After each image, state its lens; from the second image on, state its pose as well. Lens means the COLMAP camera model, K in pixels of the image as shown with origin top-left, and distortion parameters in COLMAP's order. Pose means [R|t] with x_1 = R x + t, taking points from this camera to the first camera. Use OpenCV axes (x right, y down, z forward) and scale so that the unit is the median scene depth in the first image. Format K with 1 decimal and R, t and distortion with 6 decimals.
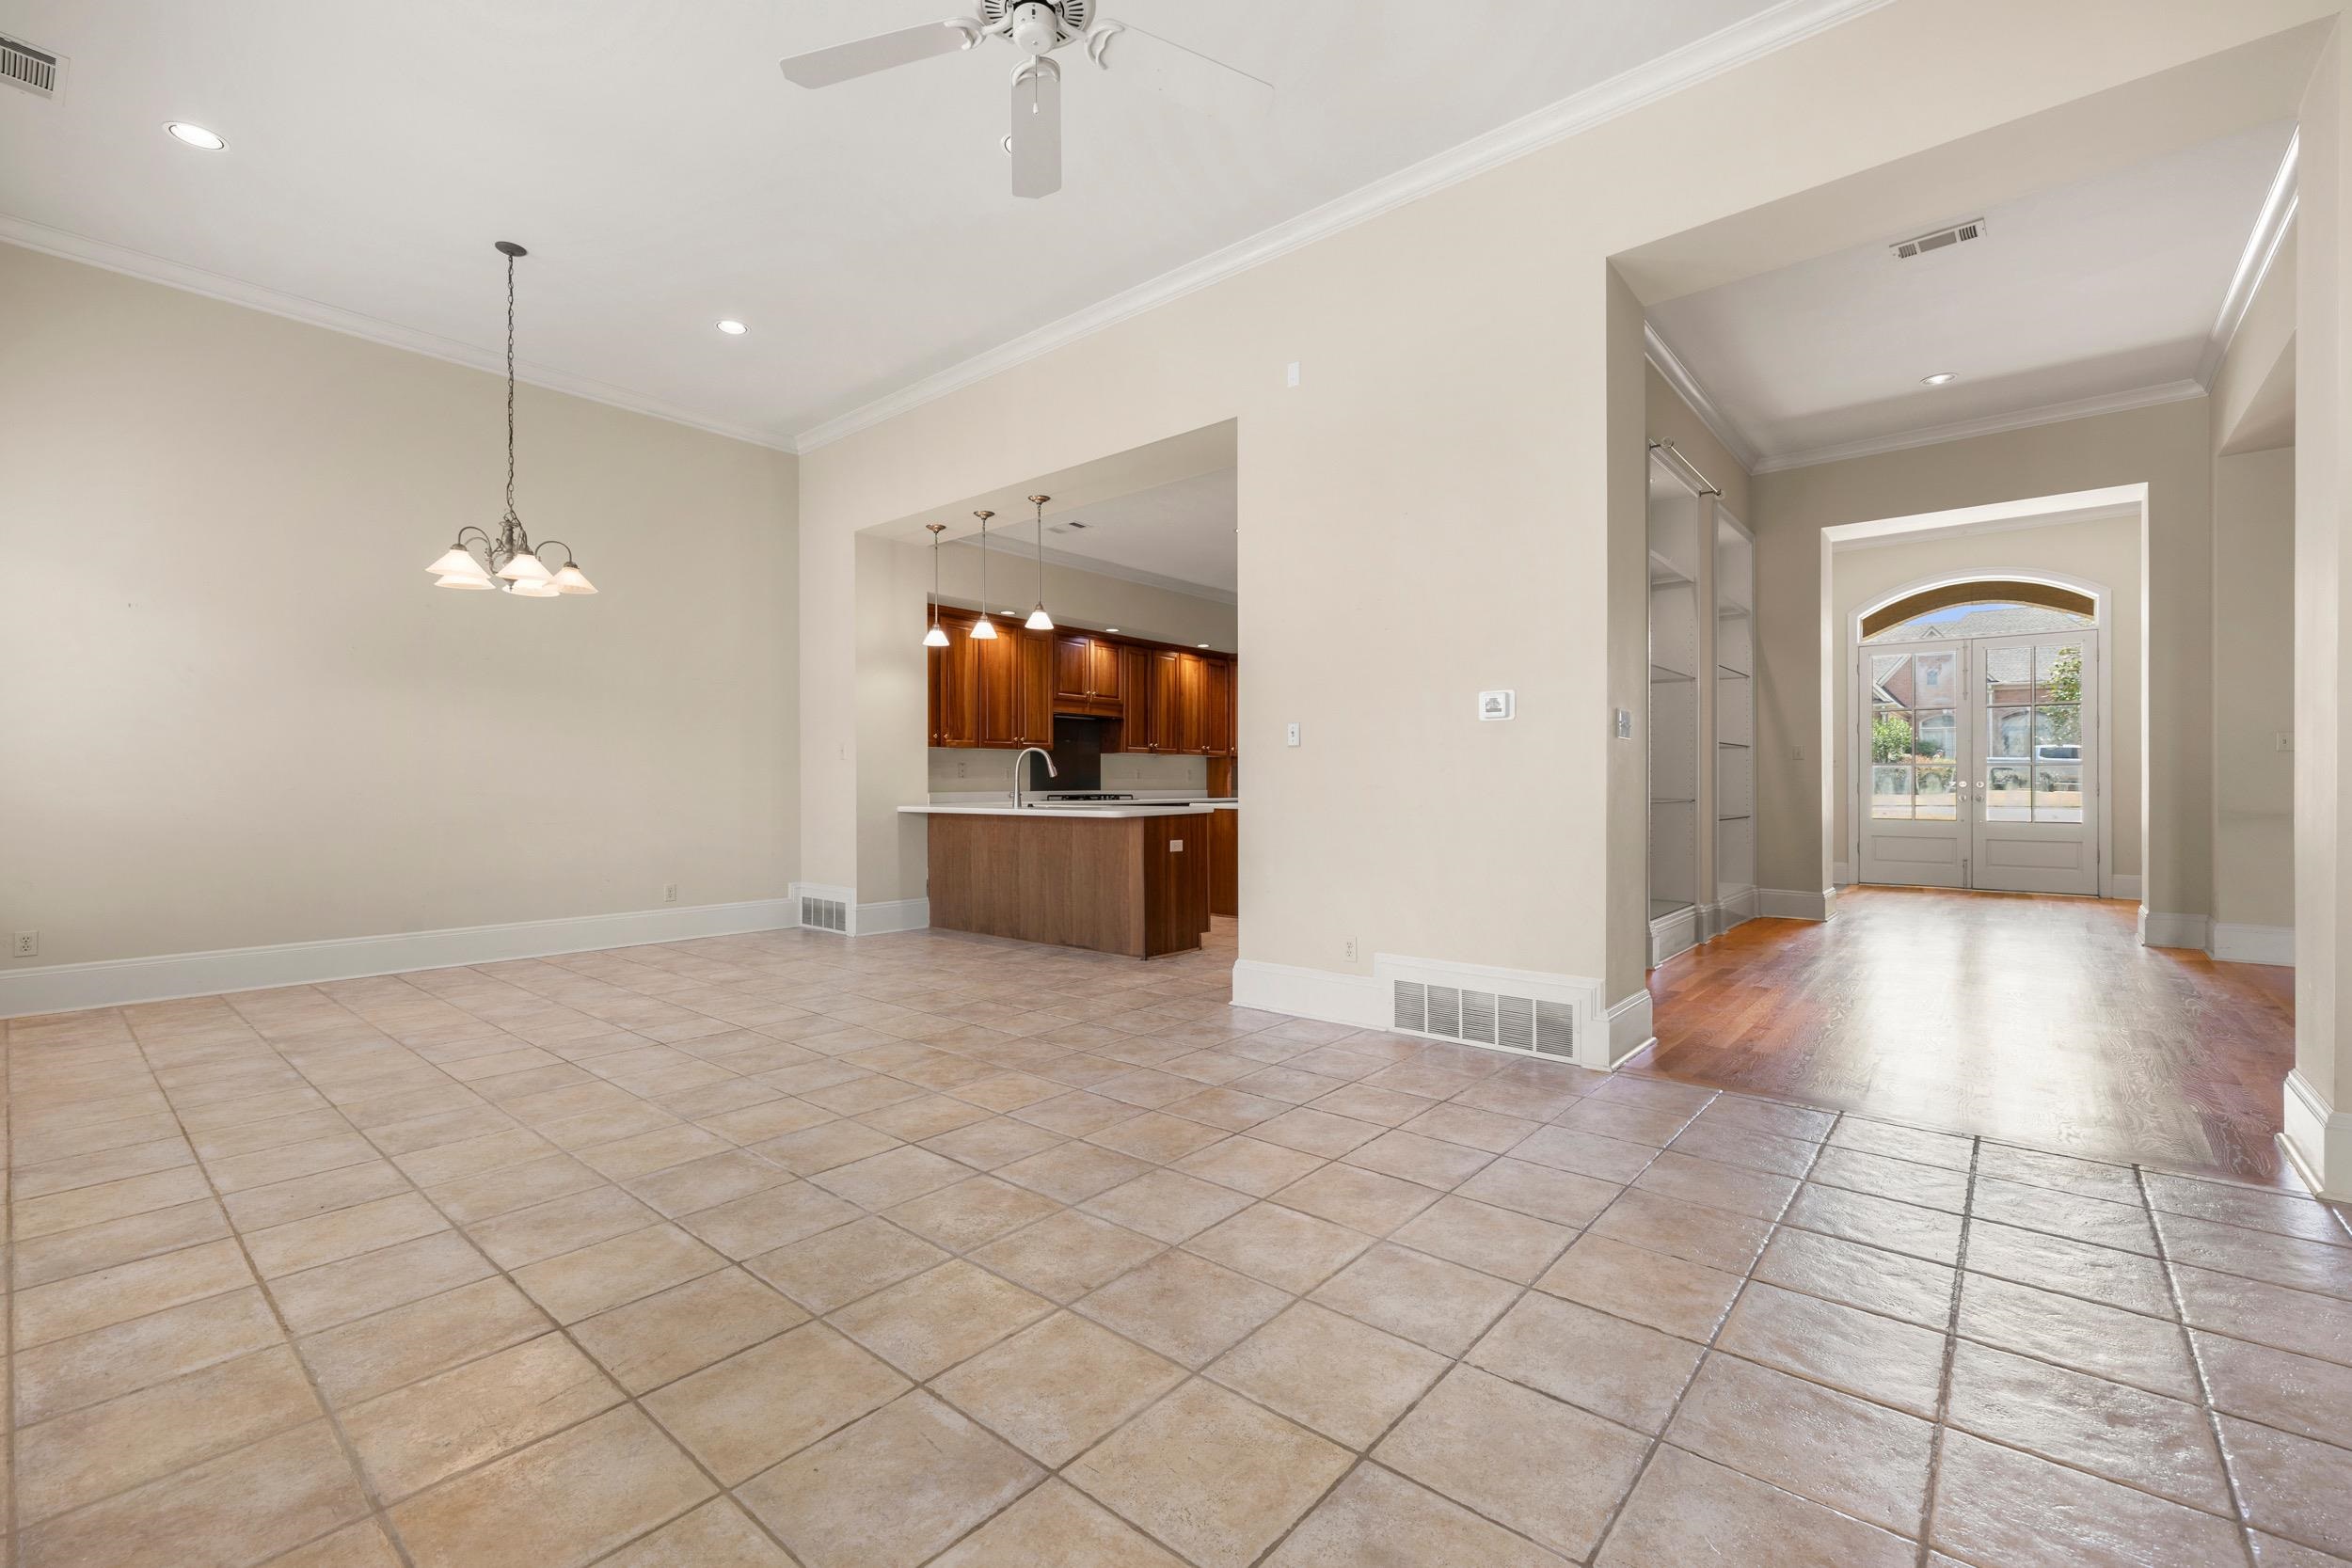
lens RADIAL K [[1001.3, 0, 1179.9], [0, 1001.3, 781.6], [0, 0, 1]] dist [-0.000405, -0.000053]
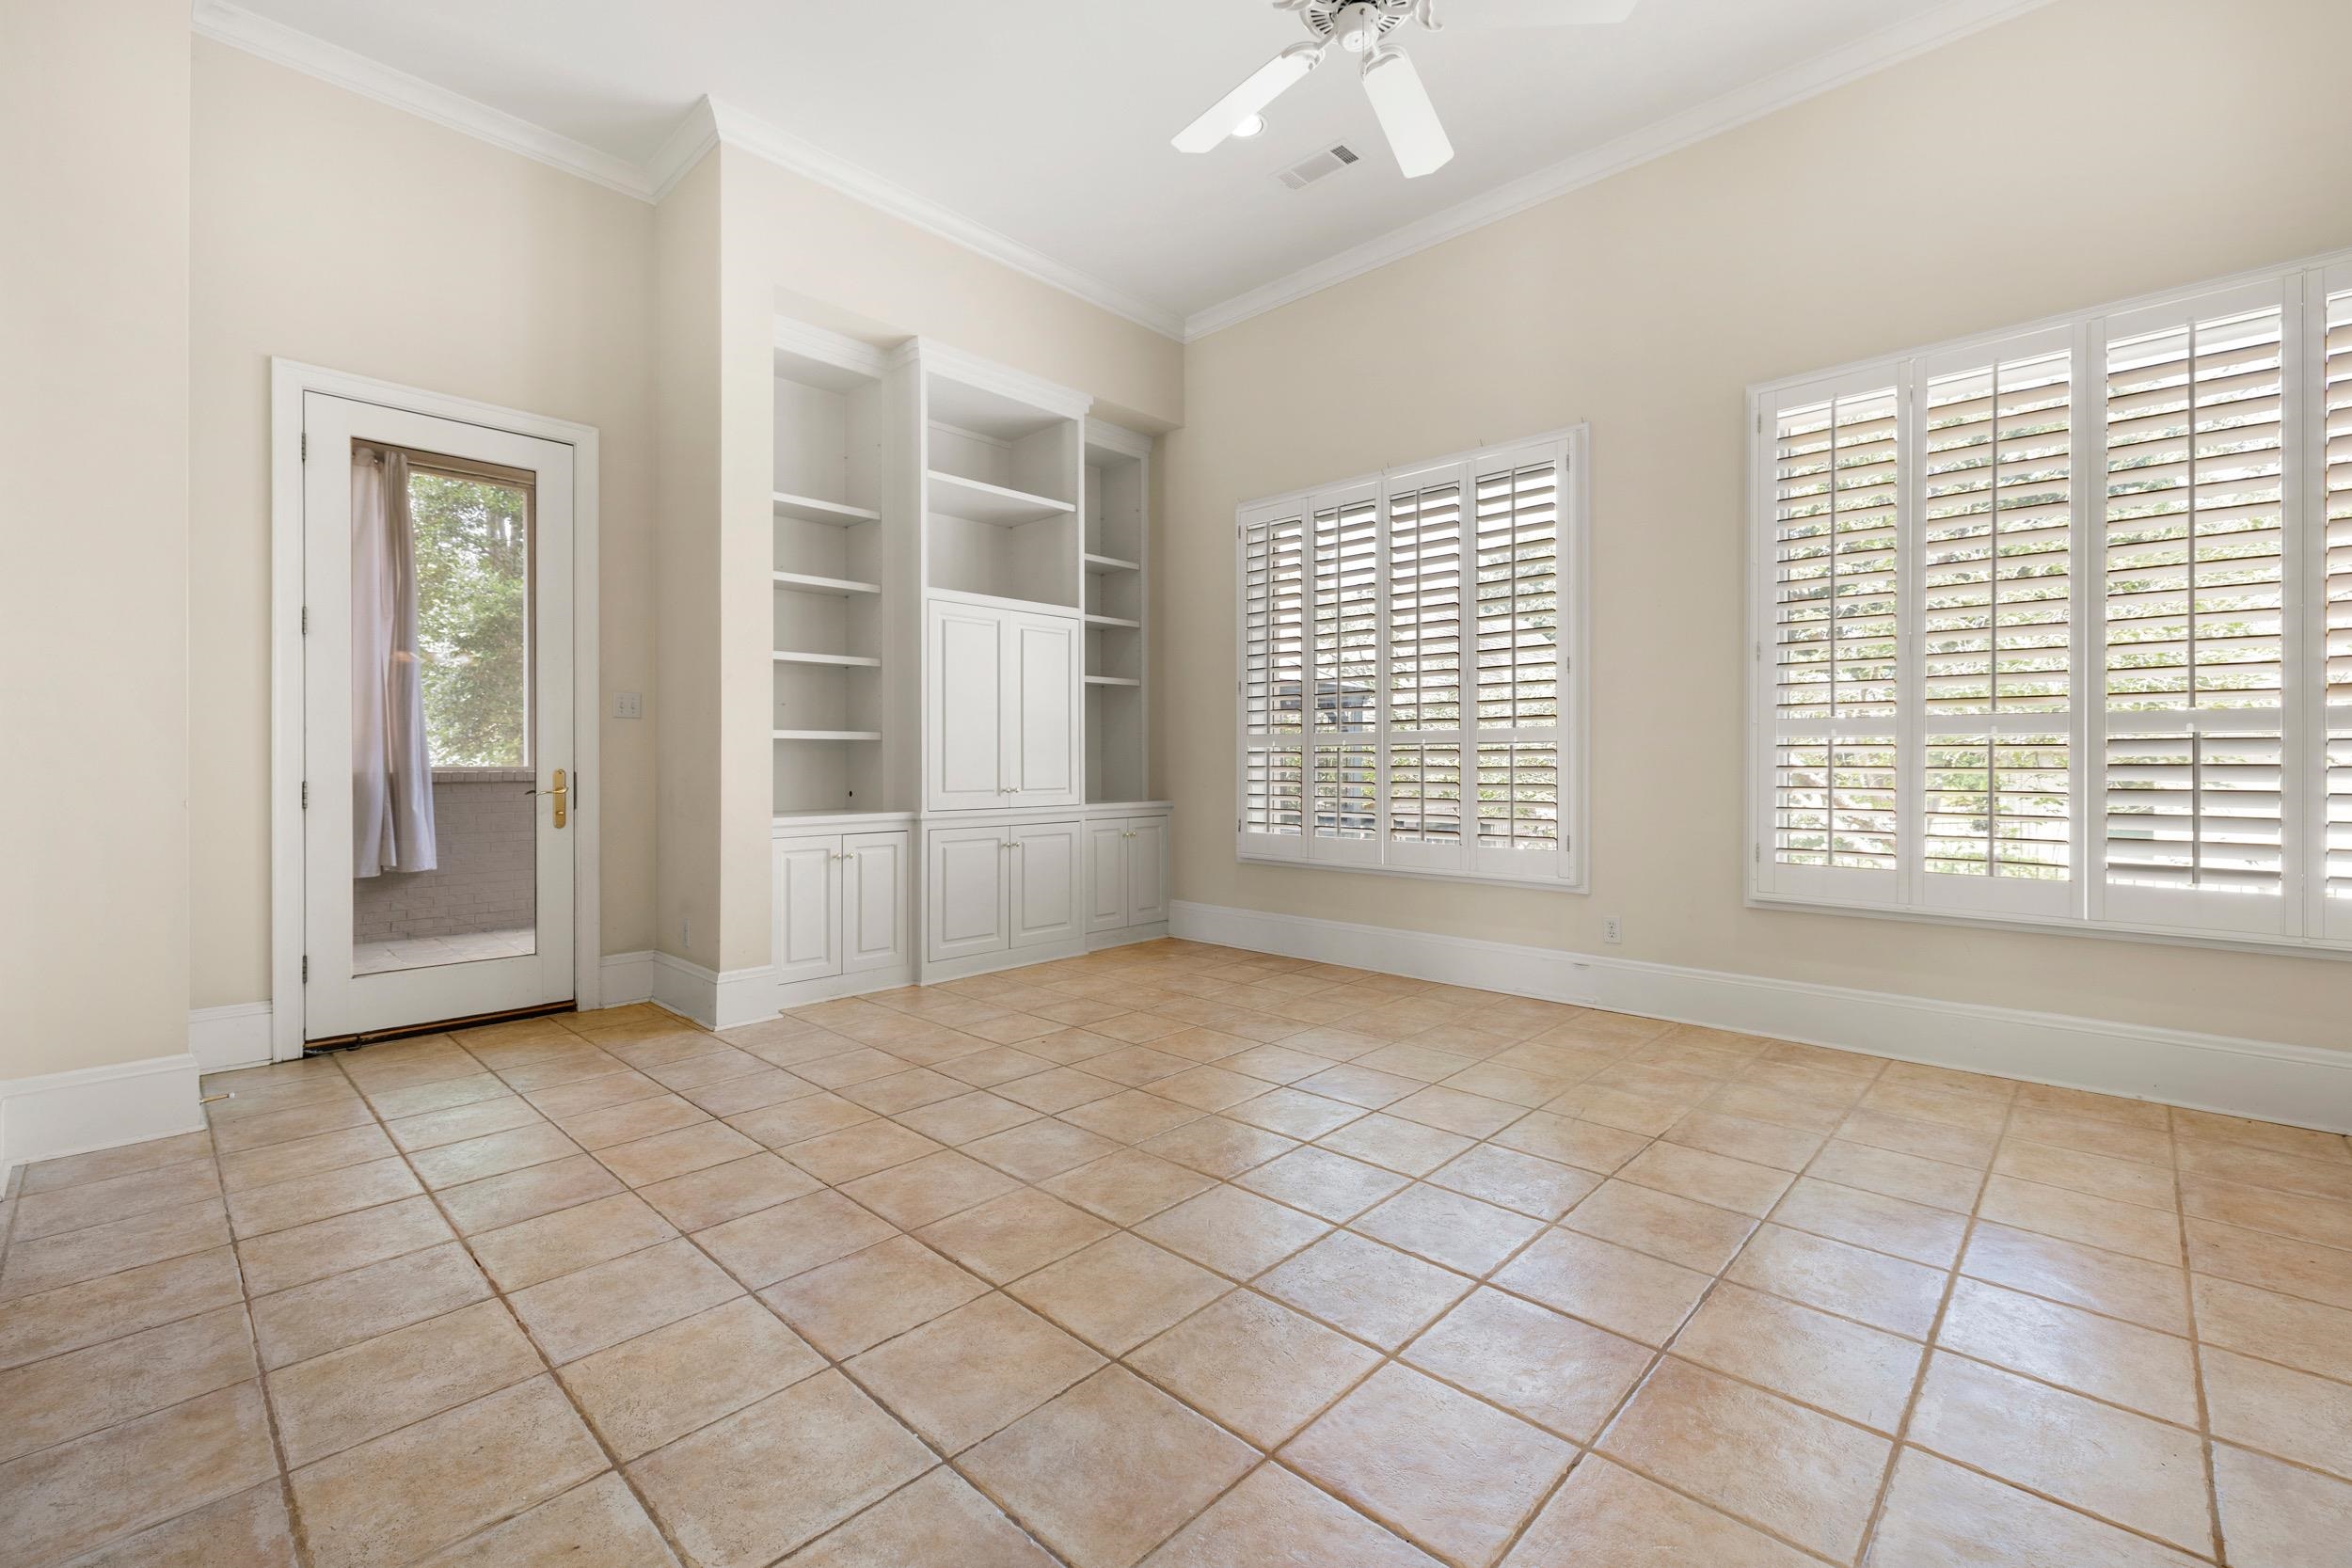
lens RADIAL K [[1001.3, 0, 1176.9], [0, 1001.3, 772.6], [0, 0, 1]] dist [-0.000405, -0.000053]
pose [[-0.998337, 0.003099, 0.057570, -0.012535], [0.003576, 0.999960, 0.008192, 0.006656], [-0.057542, 0.008384, -0.998308, 1.465543]]
